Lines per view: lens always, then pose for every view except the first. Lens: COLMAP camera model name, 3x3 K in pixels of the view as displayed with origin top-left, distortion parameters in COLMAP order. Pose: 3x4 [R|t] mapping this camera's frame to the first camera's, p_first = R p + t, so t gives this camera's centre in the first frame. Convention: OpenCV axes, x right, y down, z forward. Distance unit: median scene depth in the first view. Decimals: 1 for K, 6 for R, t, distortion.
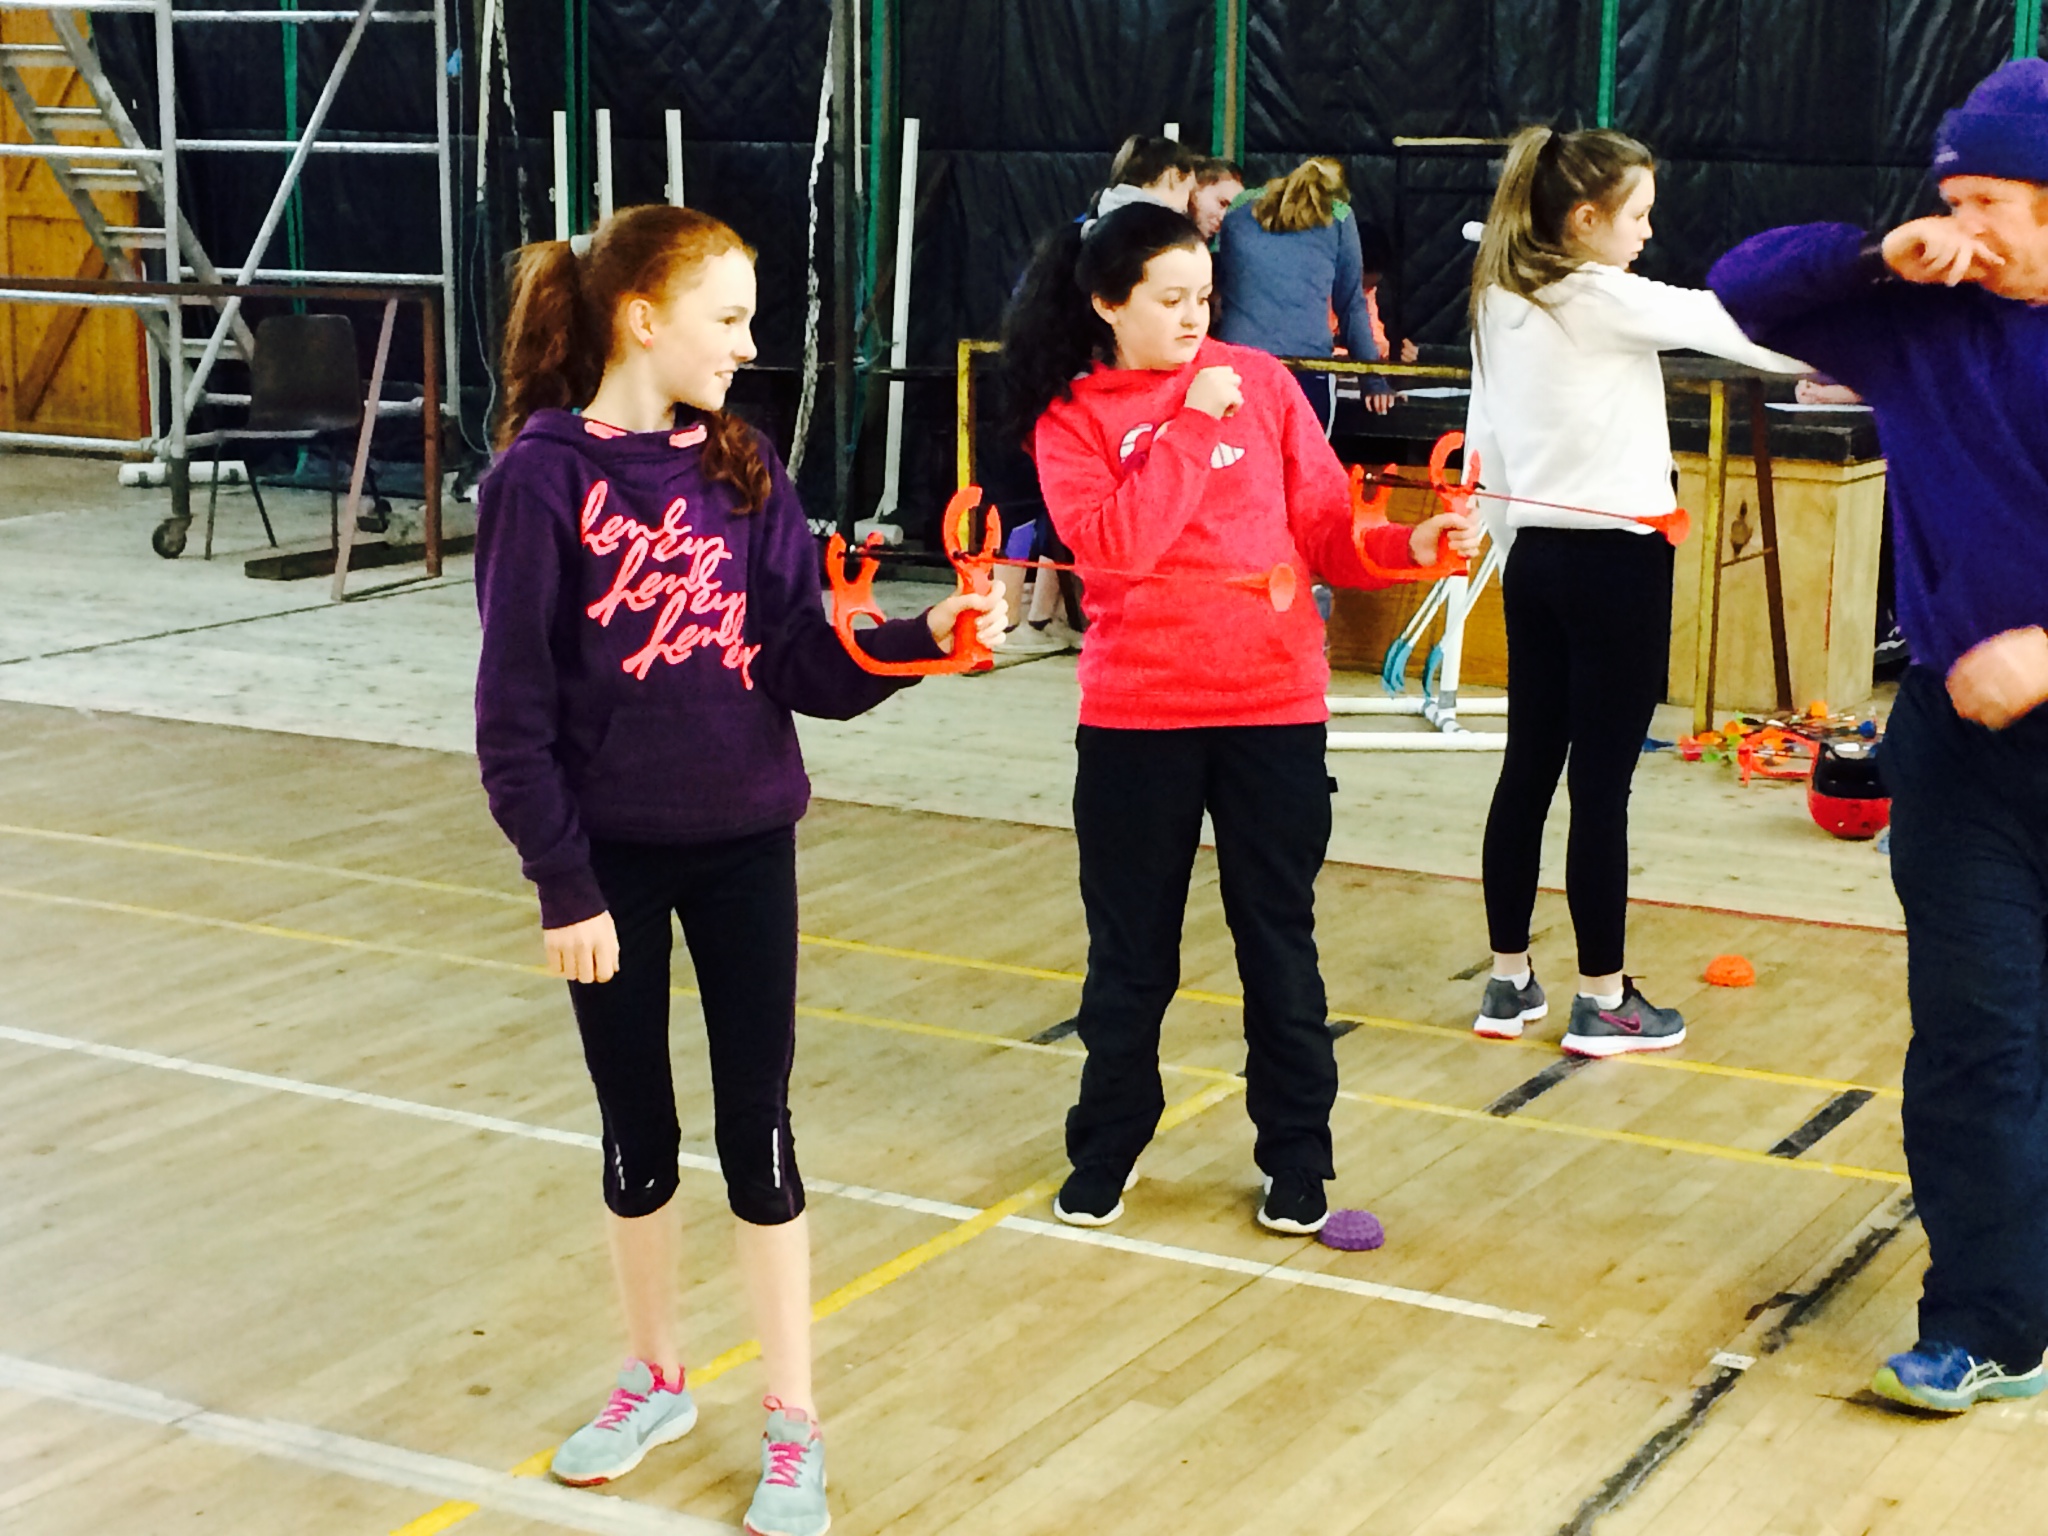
lens RADIAL K [[3614.2, 0, 1024.0], [0, 3614.2, 768.0], [0, 0, 1]] dist [0.040594, 0.122053]
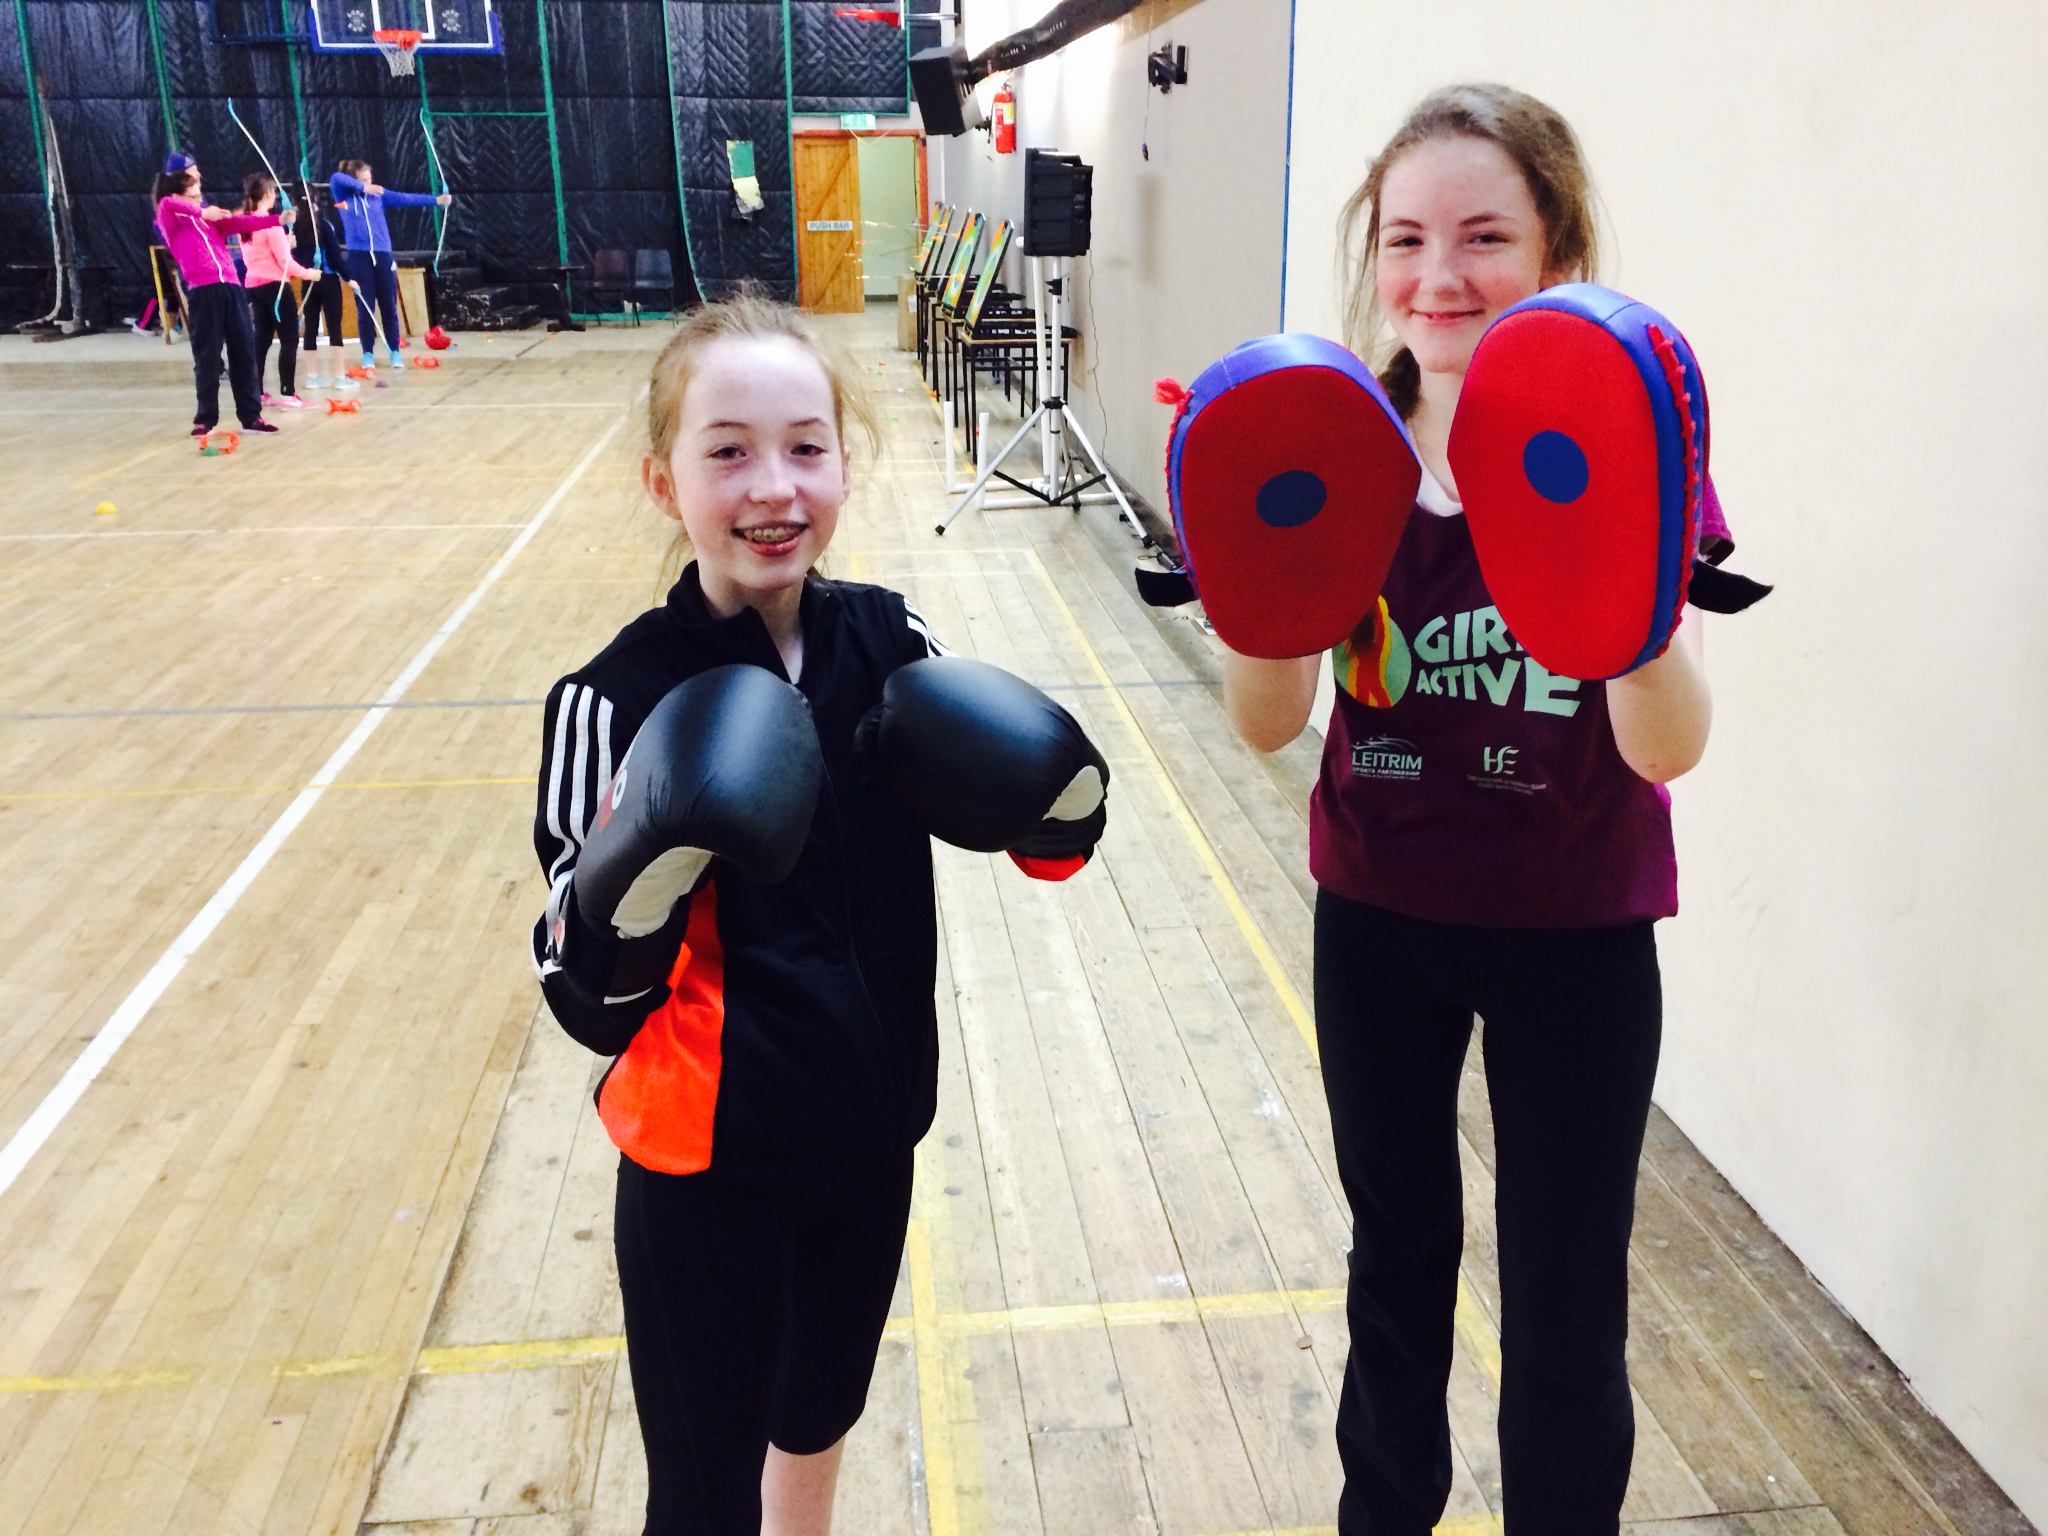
lens RADIAL K [[1750.1, 0, 1011.9], [0, 1750.1, 762.2], [0, 0, 1]] dist [0.096048, -0.119469]
pose [[0.826687, -0.197467, 0.526874, -0.406298], [0.125440, 0.977508, 0.169538, 0.222425], [-0.548501, -0.074064, 0.832863, -1.135635]]
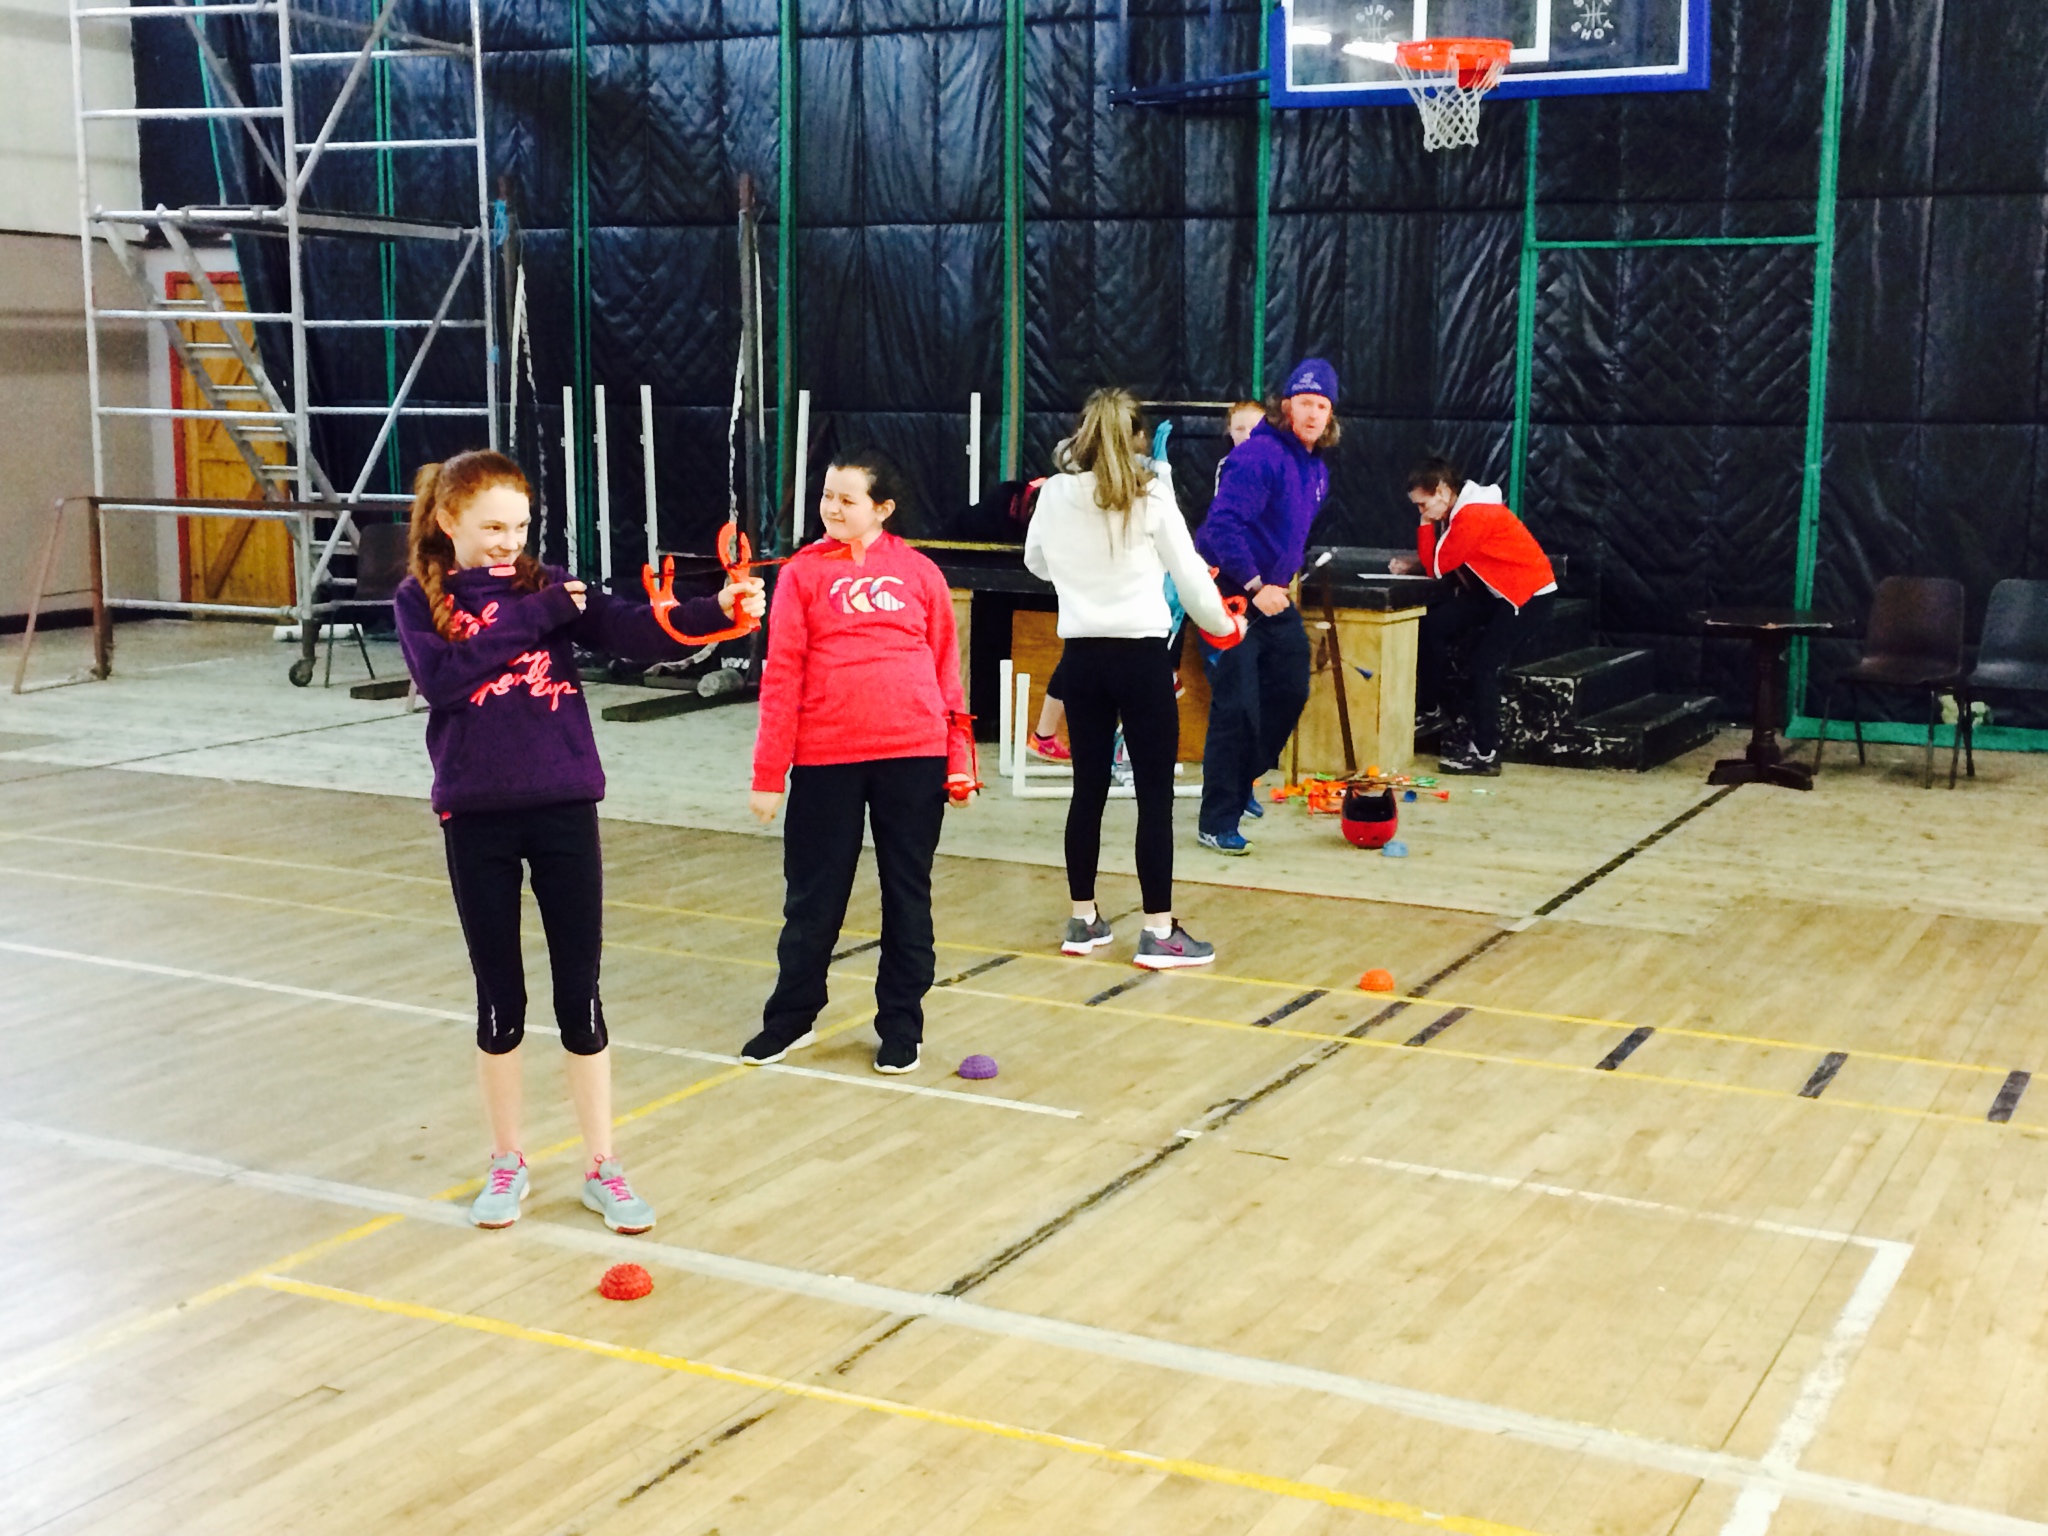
lens RADIAL K [[2586.3, 0, 1024.0], [0, 2586.3, 768.0], [0, 0, 1]] dist [0.055421, 0.029755]
pose [[0.999719, -0.008183, 0.022265, 0.055248], [0.008924, 0.999403, -0.033386, 0.020607], [-0.021978, 0.033575, 0.999194, -0.104543]]
